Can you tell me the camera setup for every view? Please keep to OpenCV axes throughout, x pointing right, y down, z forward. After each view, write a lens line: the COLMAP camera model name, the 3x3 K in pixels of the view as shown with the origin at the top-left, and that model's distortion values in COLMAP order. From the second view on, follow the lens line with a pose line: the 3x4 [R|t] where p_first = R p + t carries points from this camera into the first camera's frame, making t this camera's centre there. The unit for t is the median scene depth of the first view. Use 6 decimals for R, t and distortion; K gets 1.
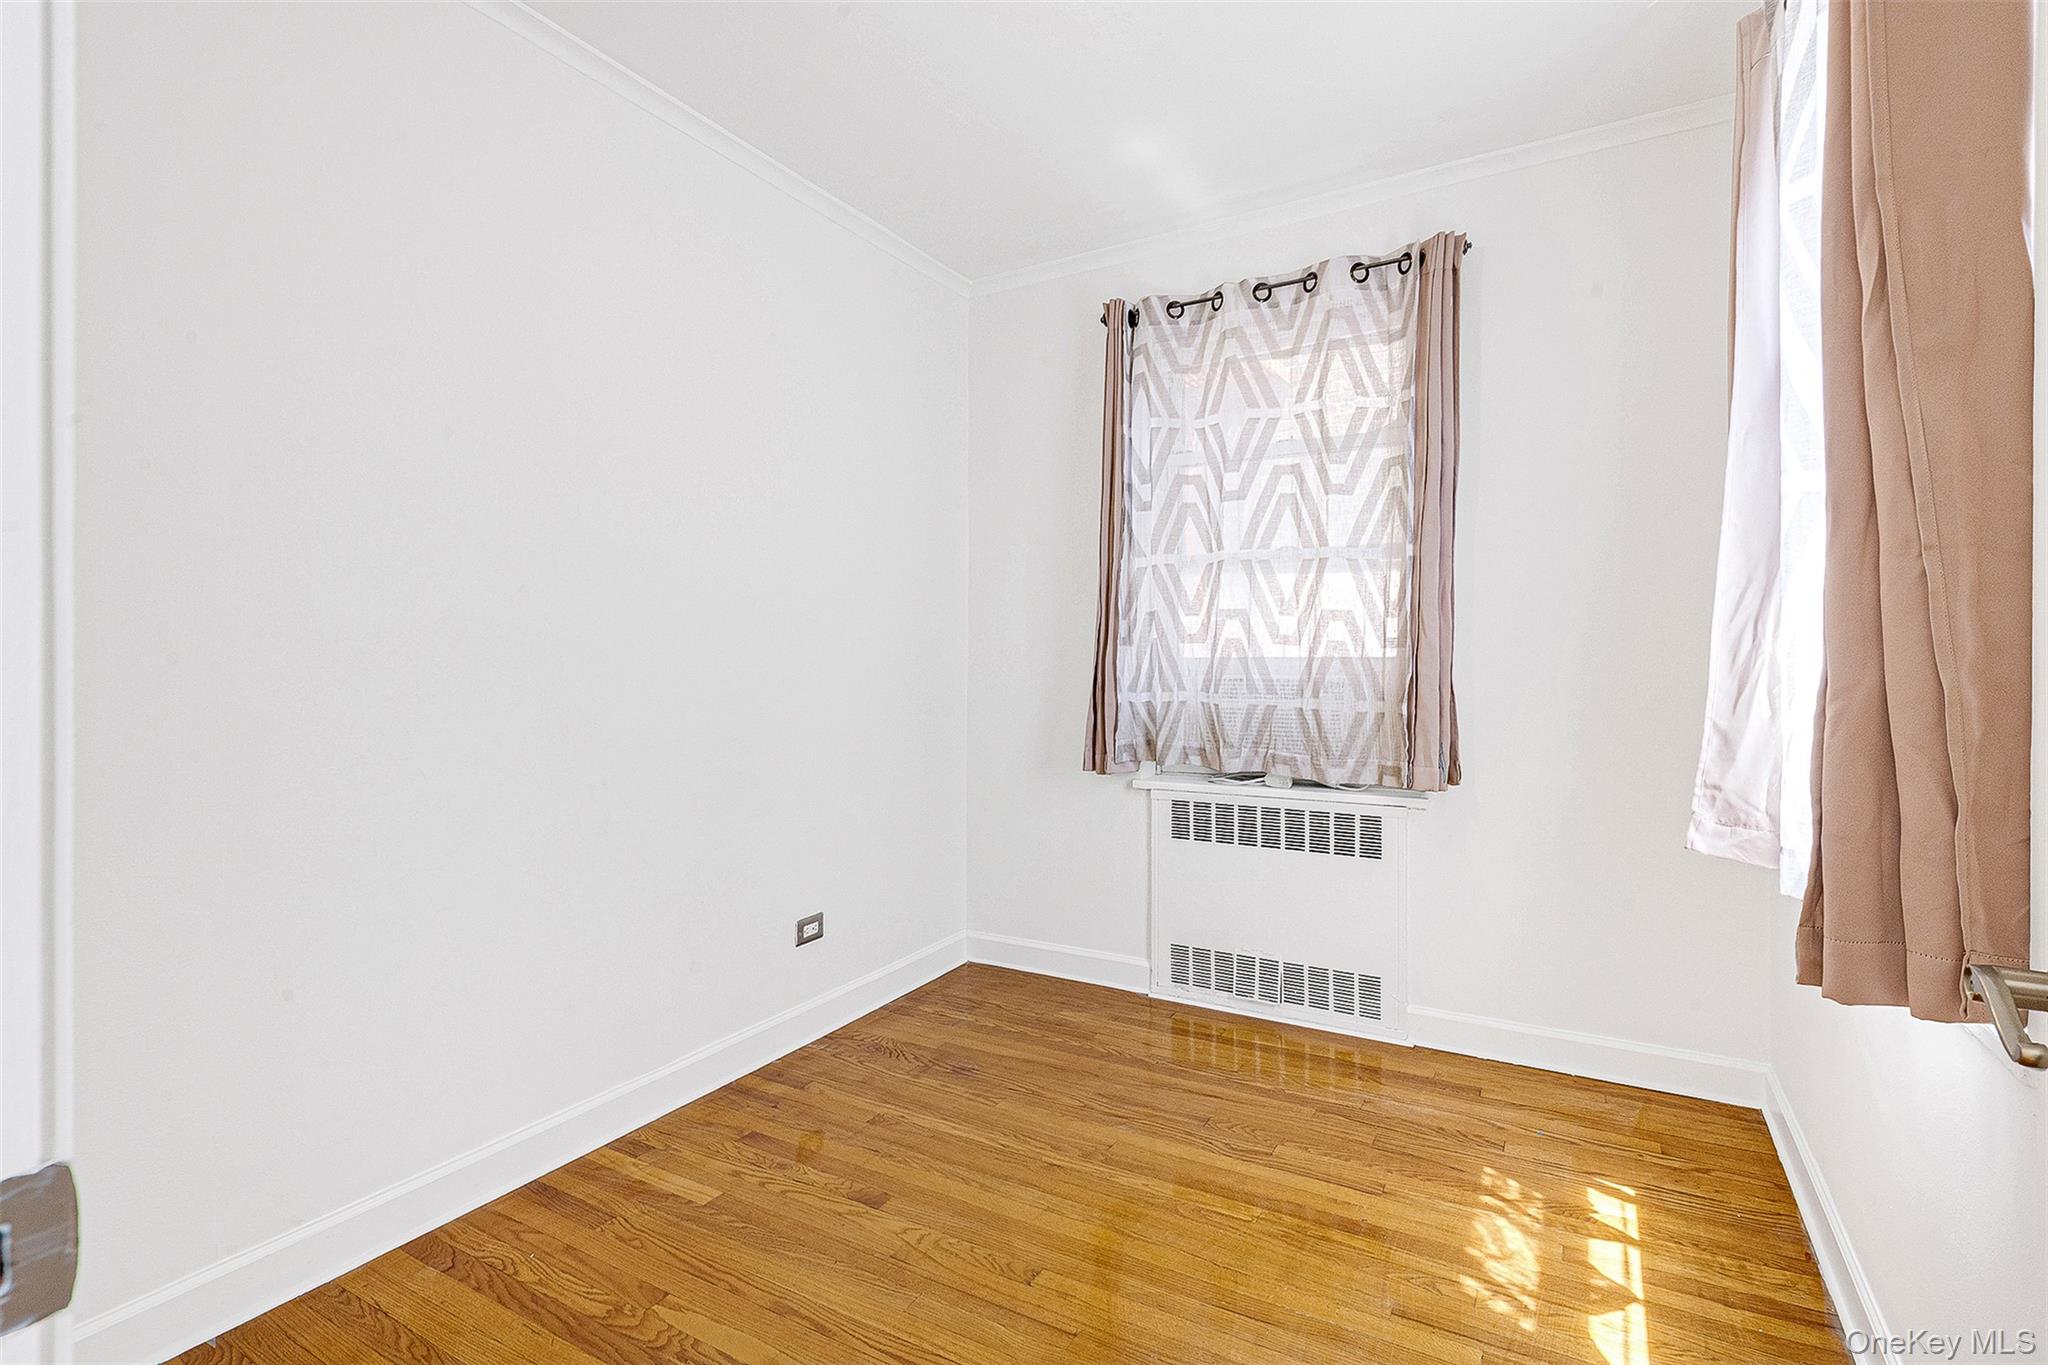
lens RADIAL K [[1056.5, 0, 1008.4], [0, 1056.5, 670.3], [0, 0, 1]] dist [0.023524, -0.010835]
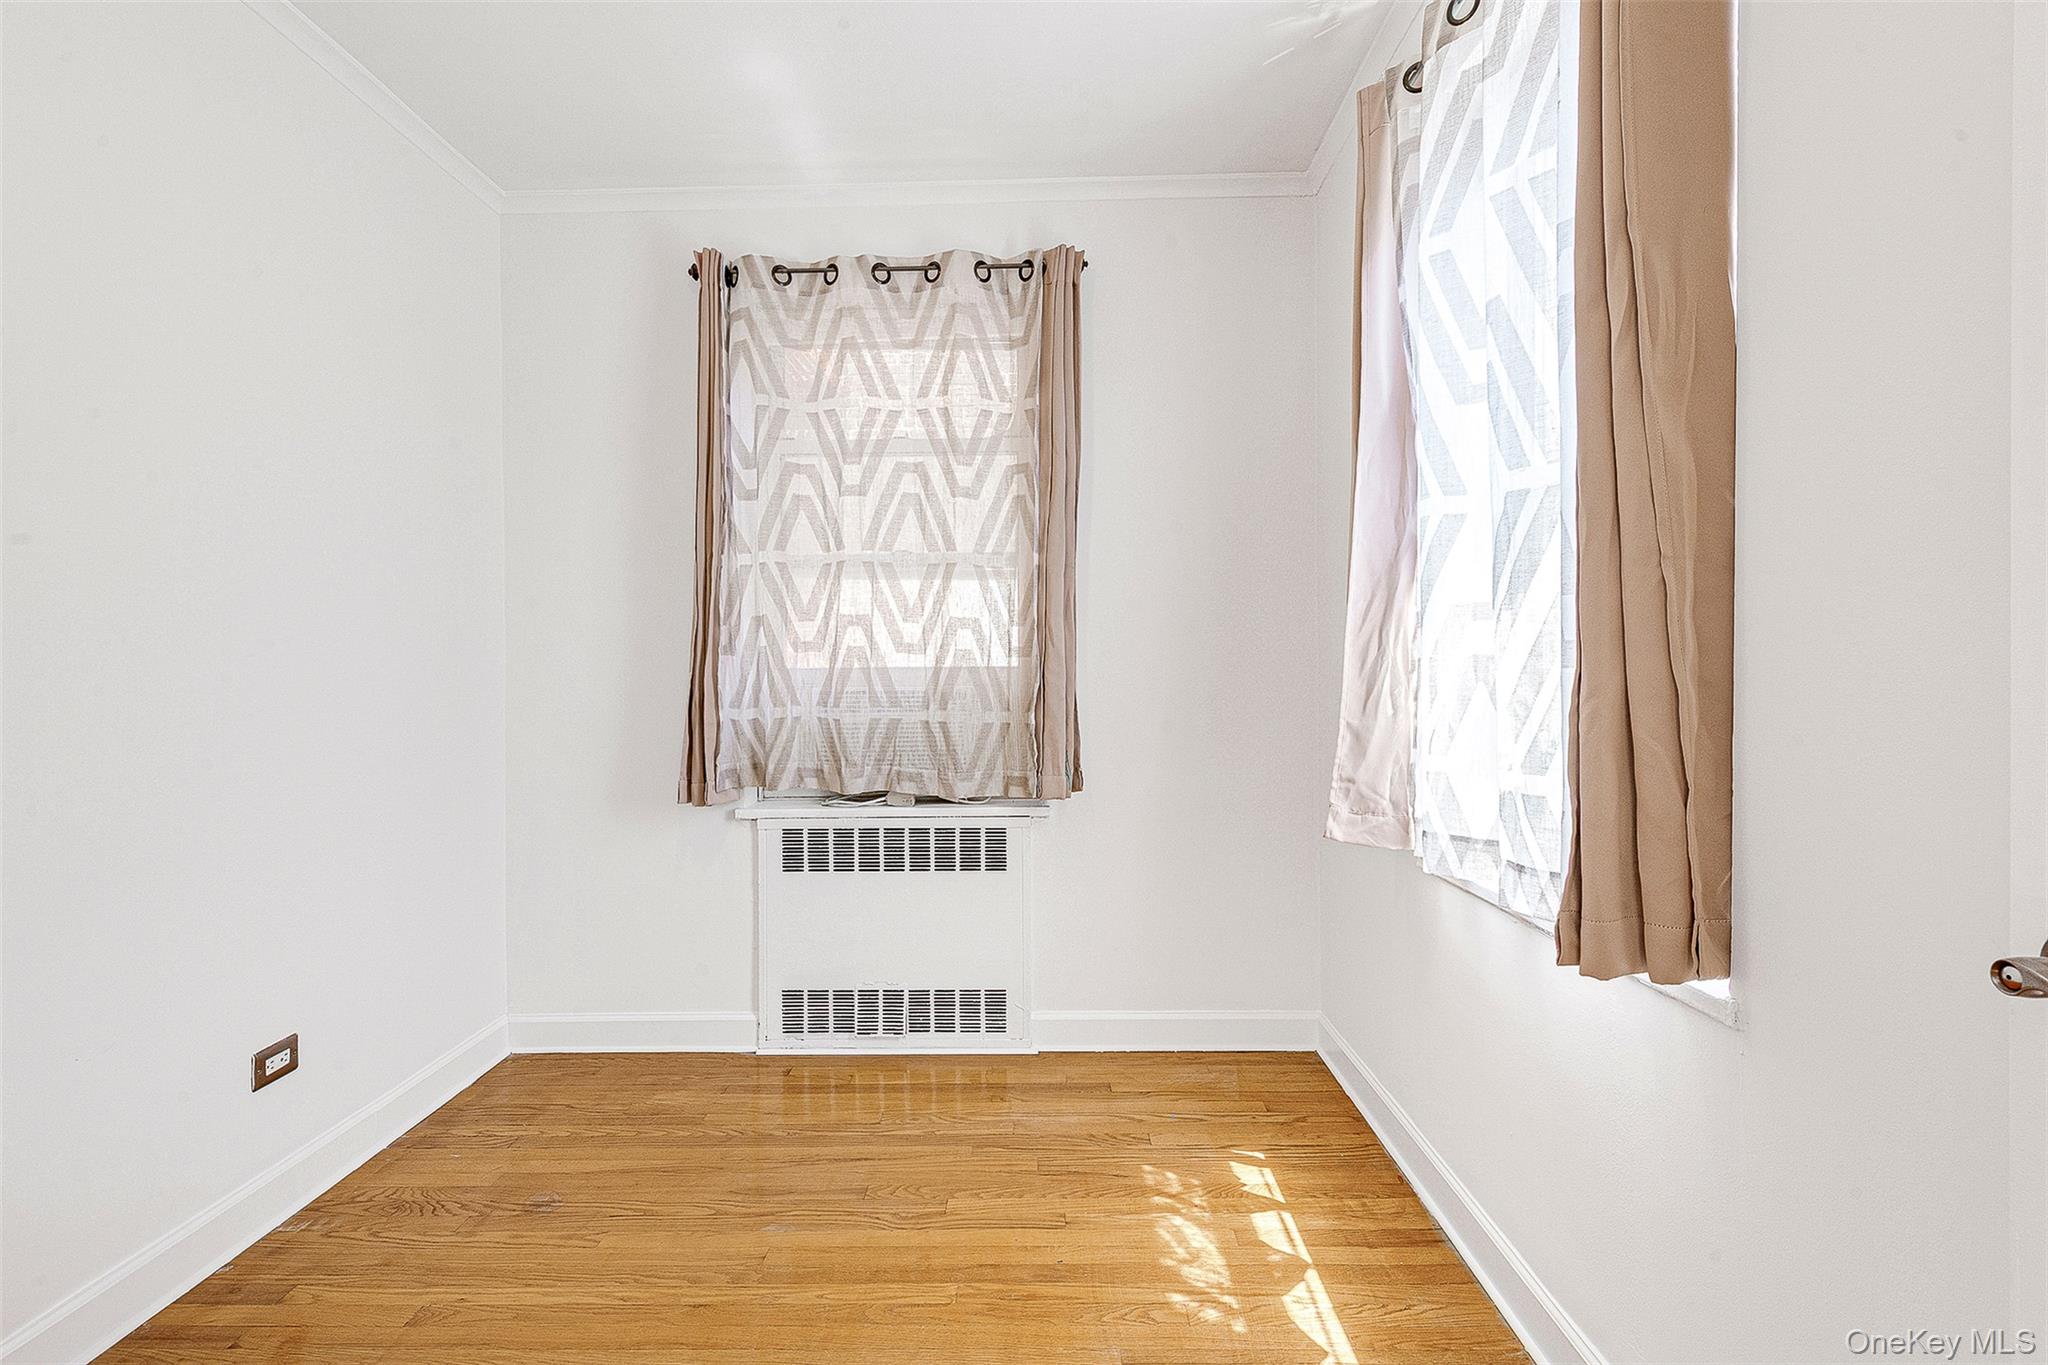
lens RADIAL K [[978.8, 0, 1010.3], [0, 978.8, 688.2], [0, 0, 1]] dist [0.023358, -0.011512]
pose [[0.857975, -0.014215, 0.513495, -0.113601], [0.013407, 0.999896, 0.005279, 0.002896], [-0.513517, 0.002355, 0.858076, 0.213829]]
